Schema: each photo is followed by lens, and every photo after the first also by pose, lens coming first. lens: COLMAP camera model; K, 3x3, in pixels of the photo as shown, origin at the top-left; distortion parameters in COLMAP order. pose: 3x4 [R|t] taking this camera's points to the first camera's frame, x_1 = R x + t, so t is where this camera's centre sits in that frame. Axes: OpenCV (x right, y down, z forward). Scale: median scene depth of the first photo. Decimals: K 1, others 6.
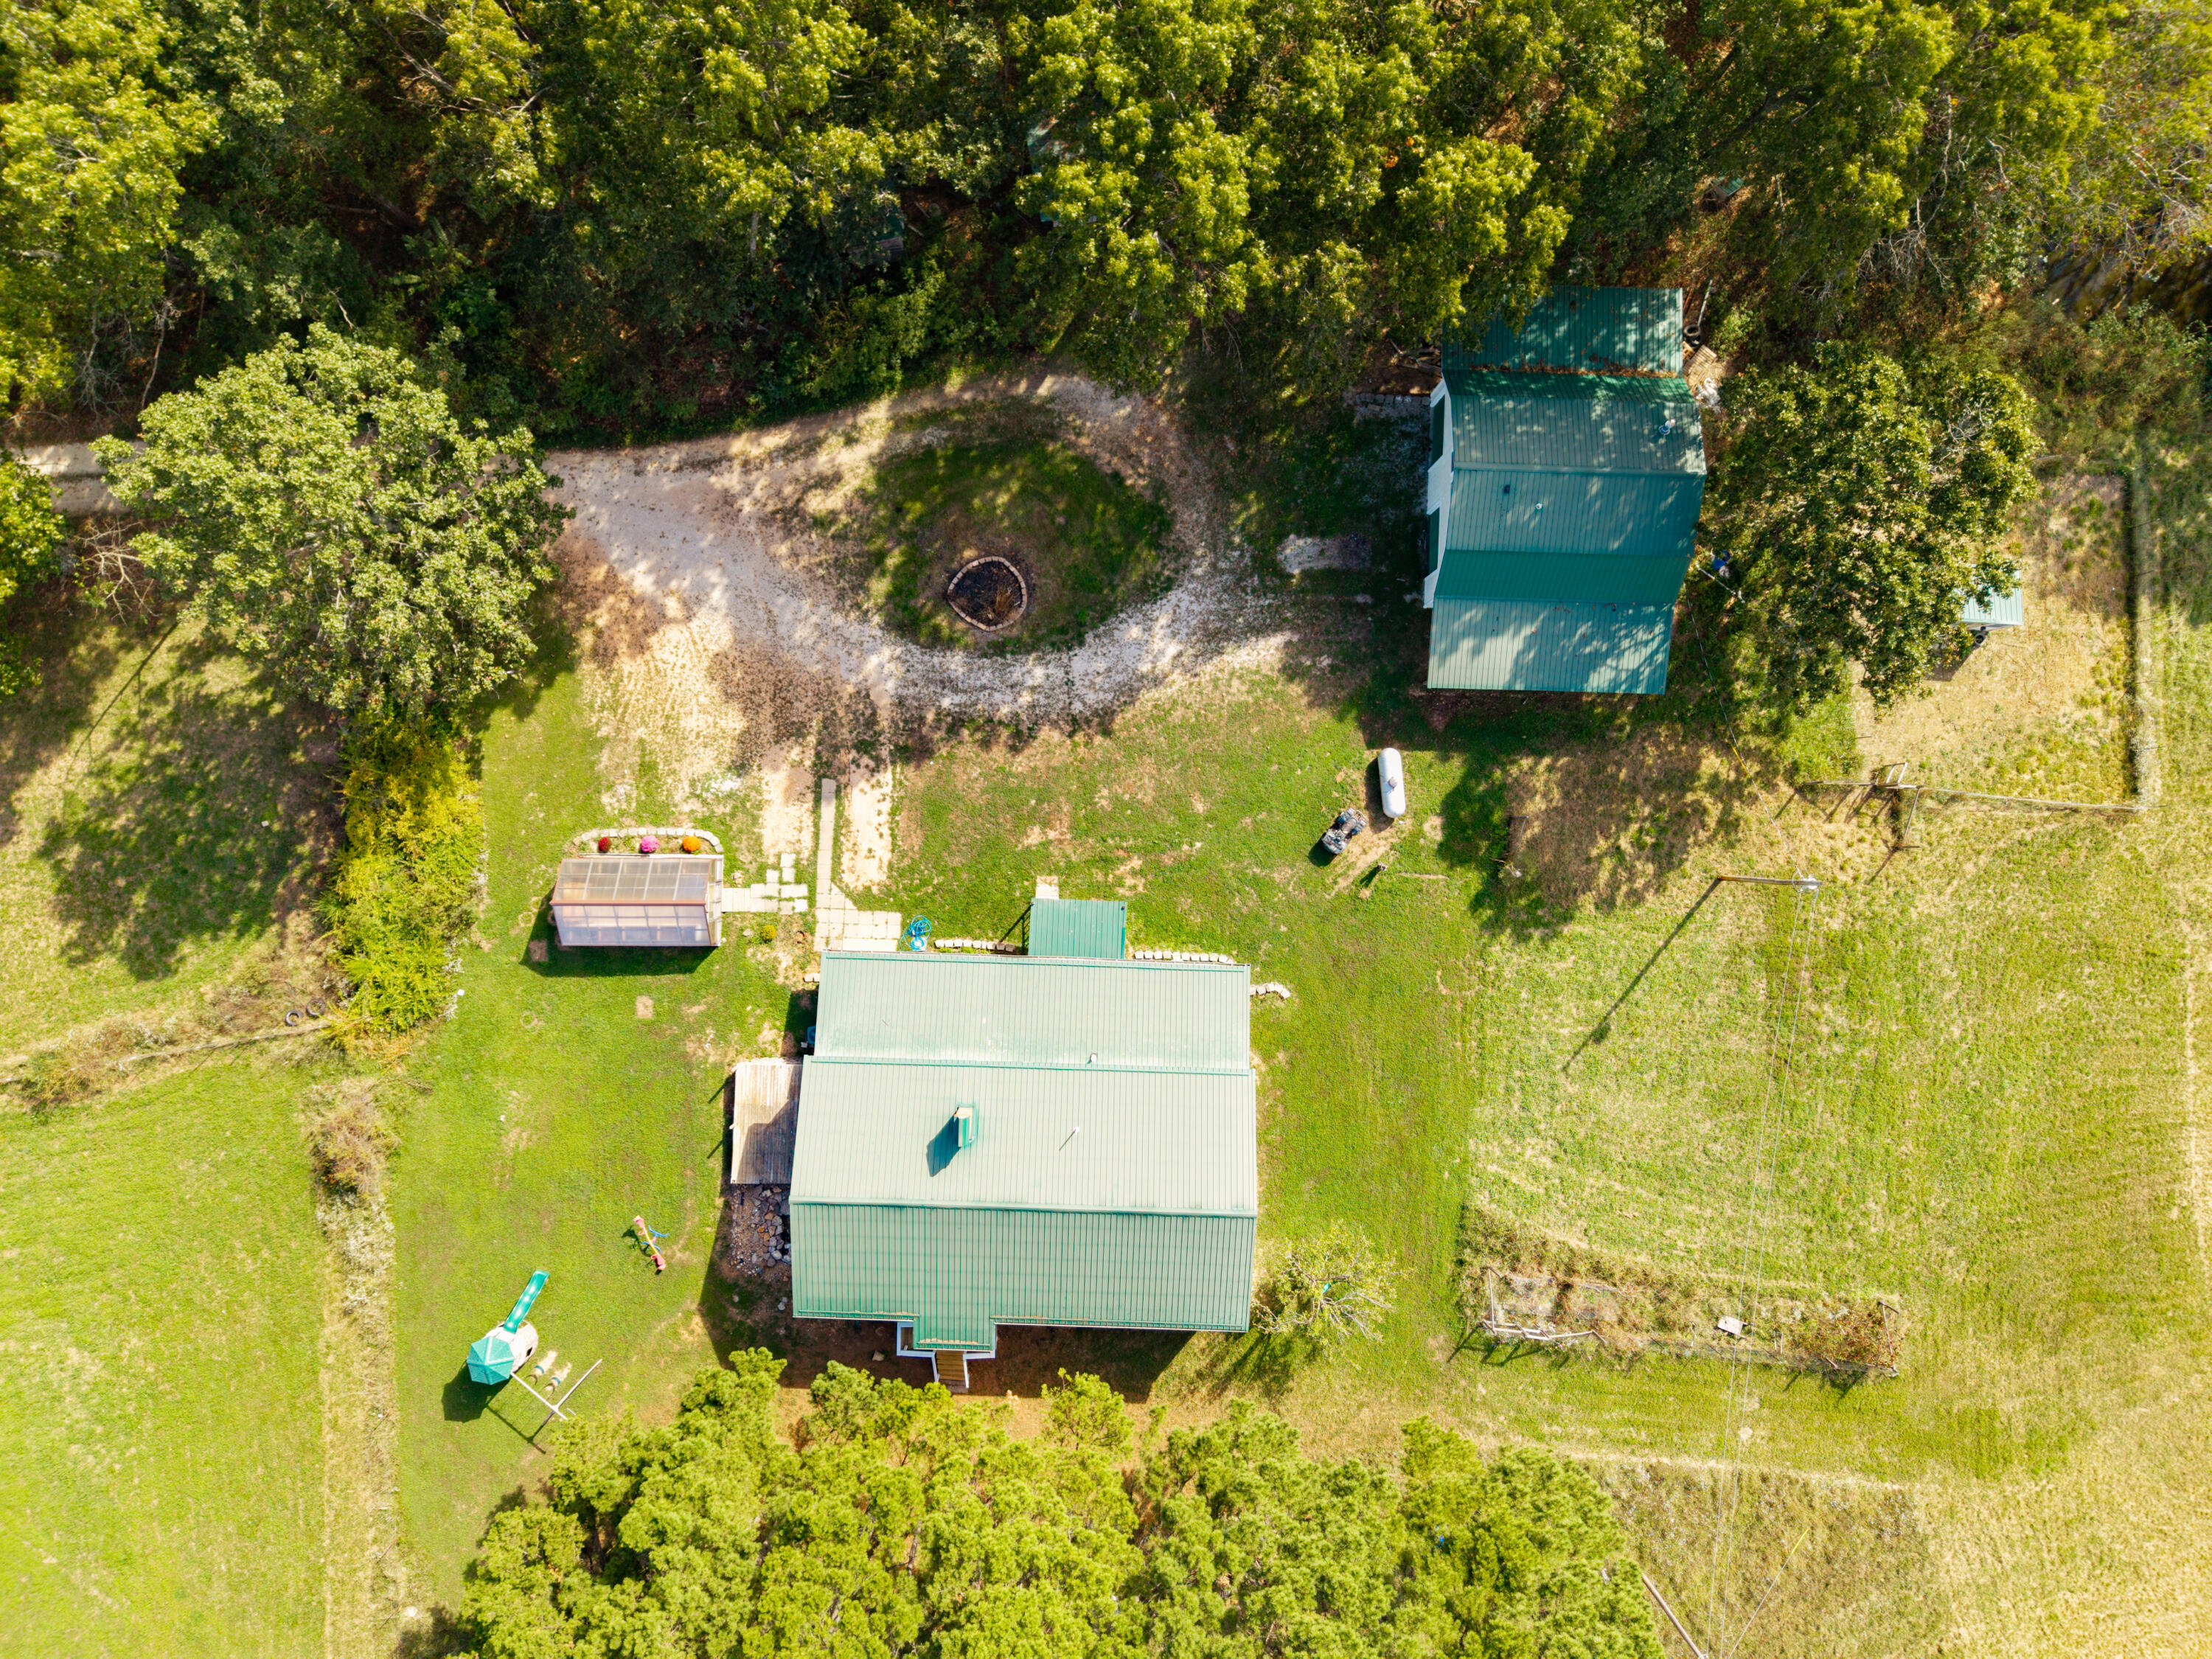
lens RADIAL K [[1549.6, 0, 1096.0], [0, 1549.6, 794.4], [0, 0, 1]] dist [-0.052228, -0.001560]
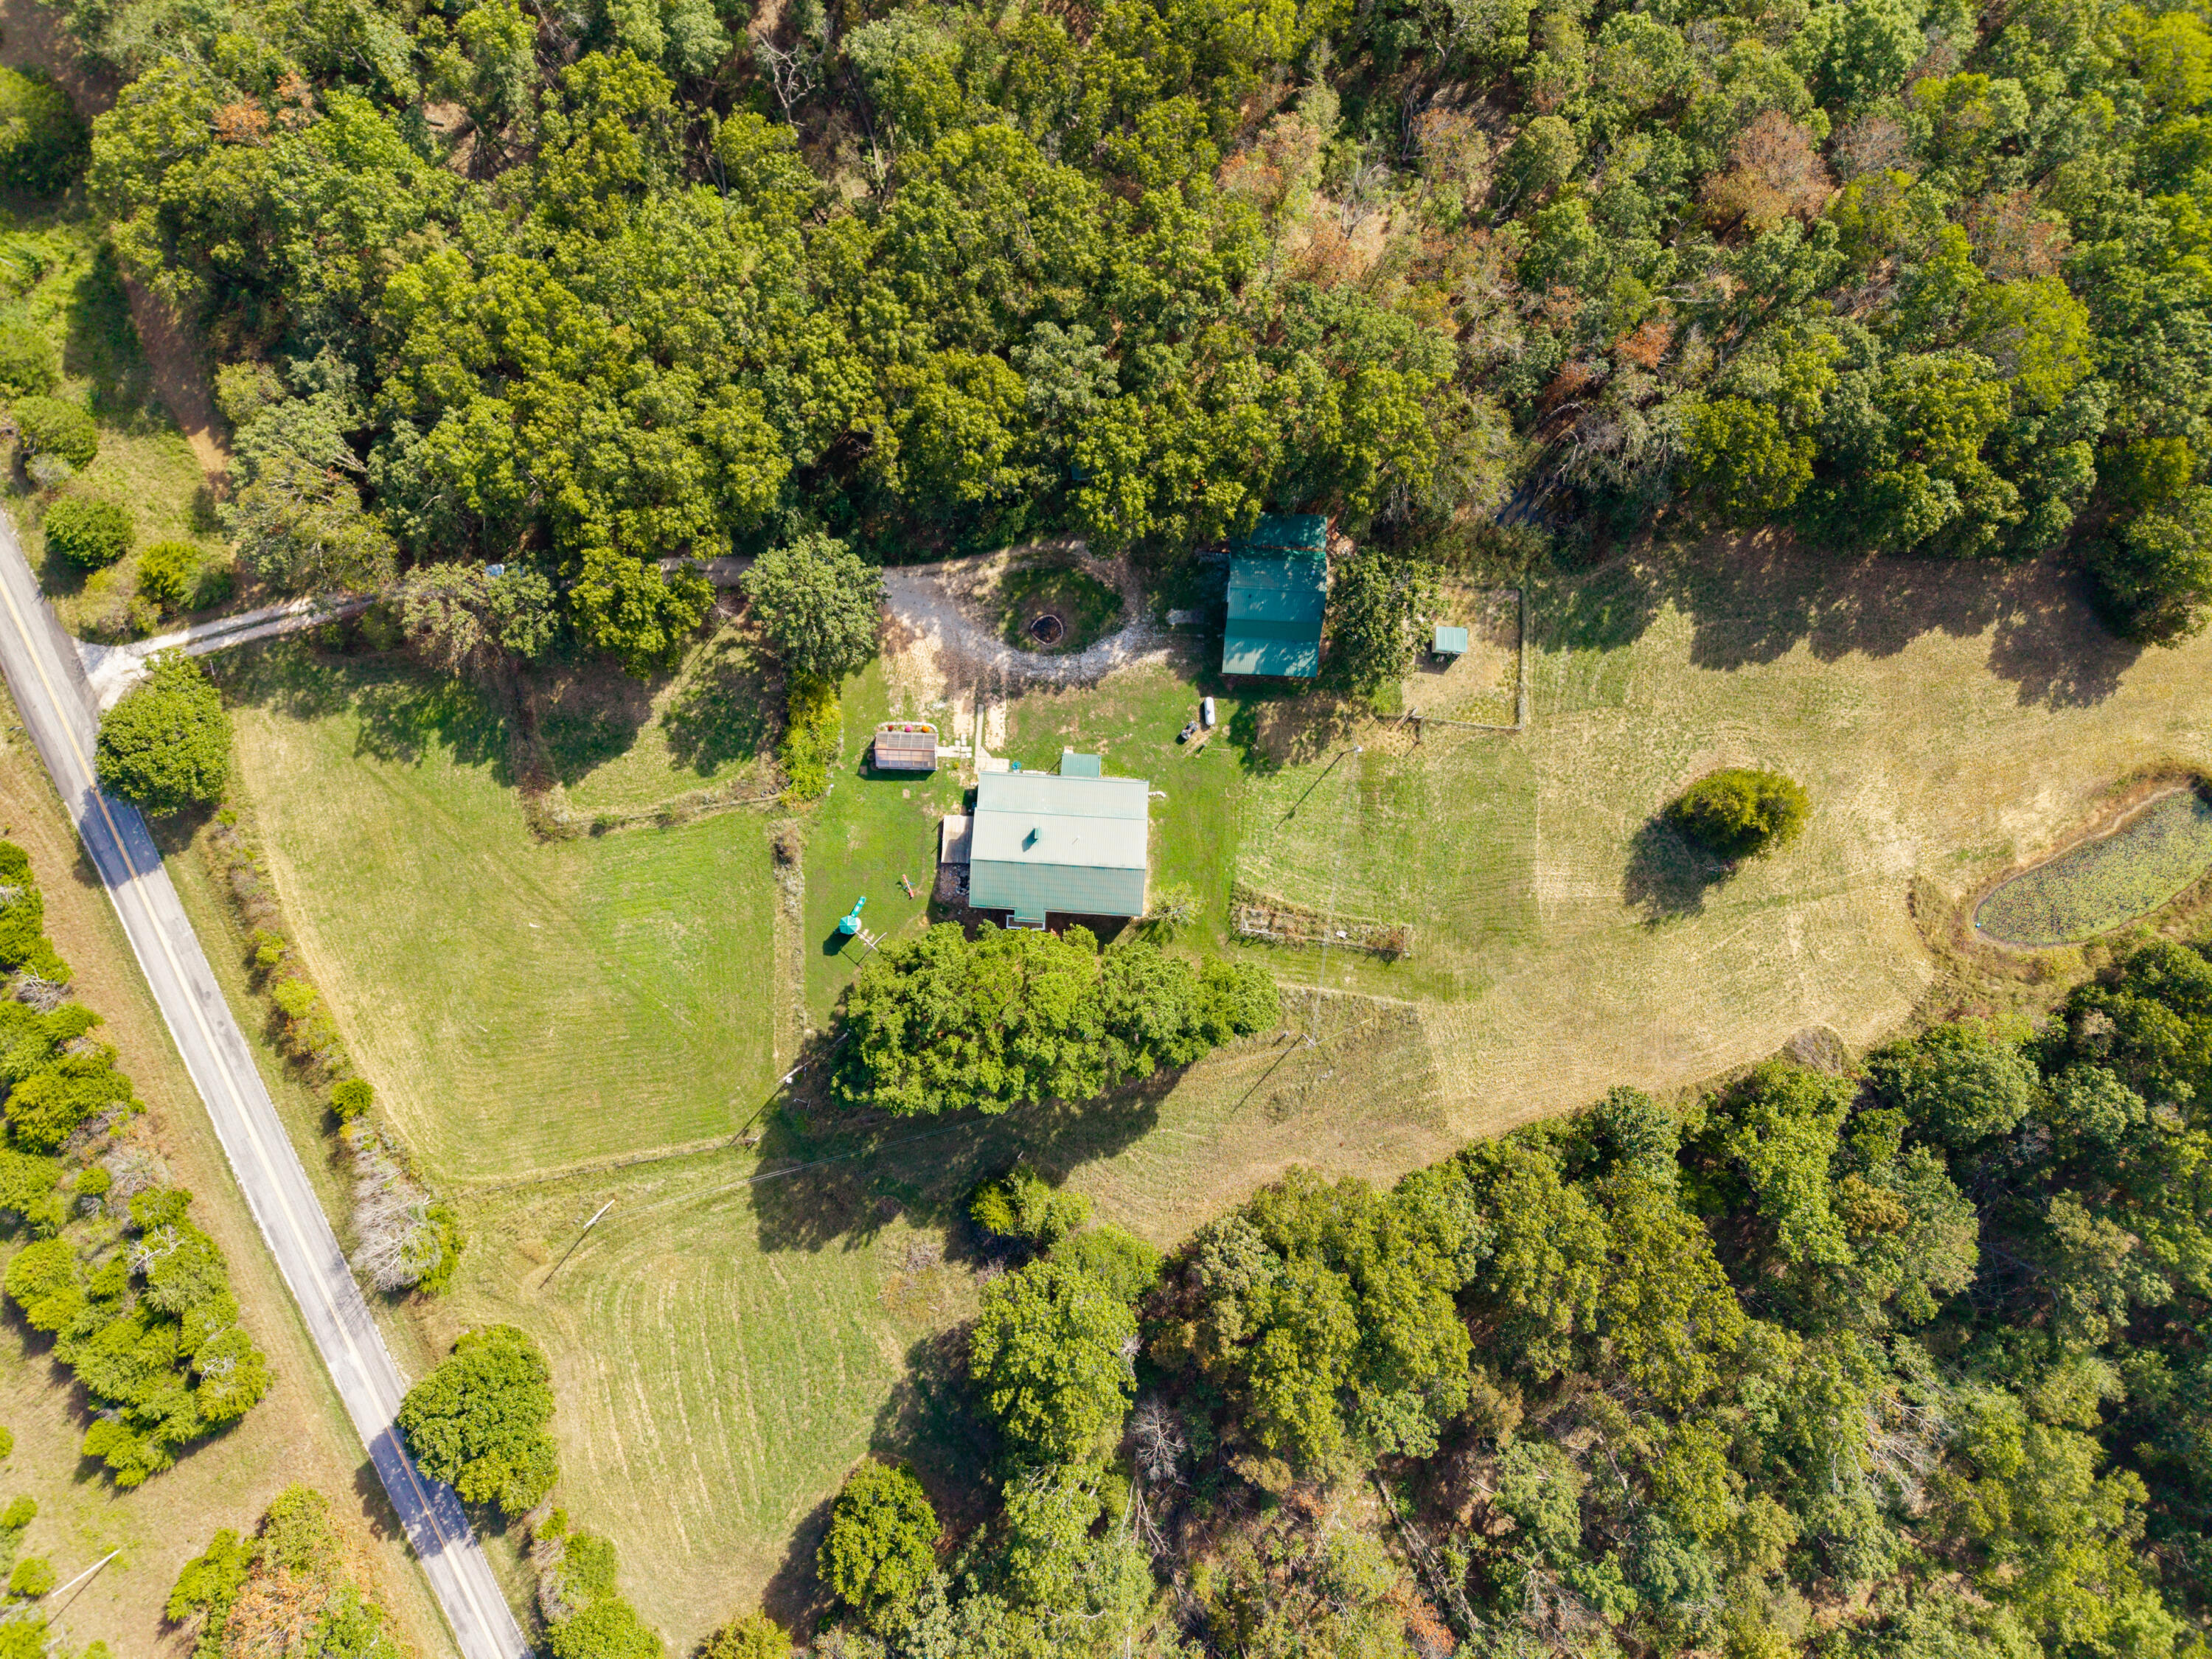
lens RADIAL K [[1546.7, 0, 1106.0], [0, 1546.7, 829.5], [0, 0, 1]] dist [0.006720, -0.001566]
pose [[0.999700, 0.023457, 0.006980, 0.014063], [-0.023611, 0.999460, 0.022843, 0.130523], [-0.006440, -0.023001, 0.999715, -1.490864]]
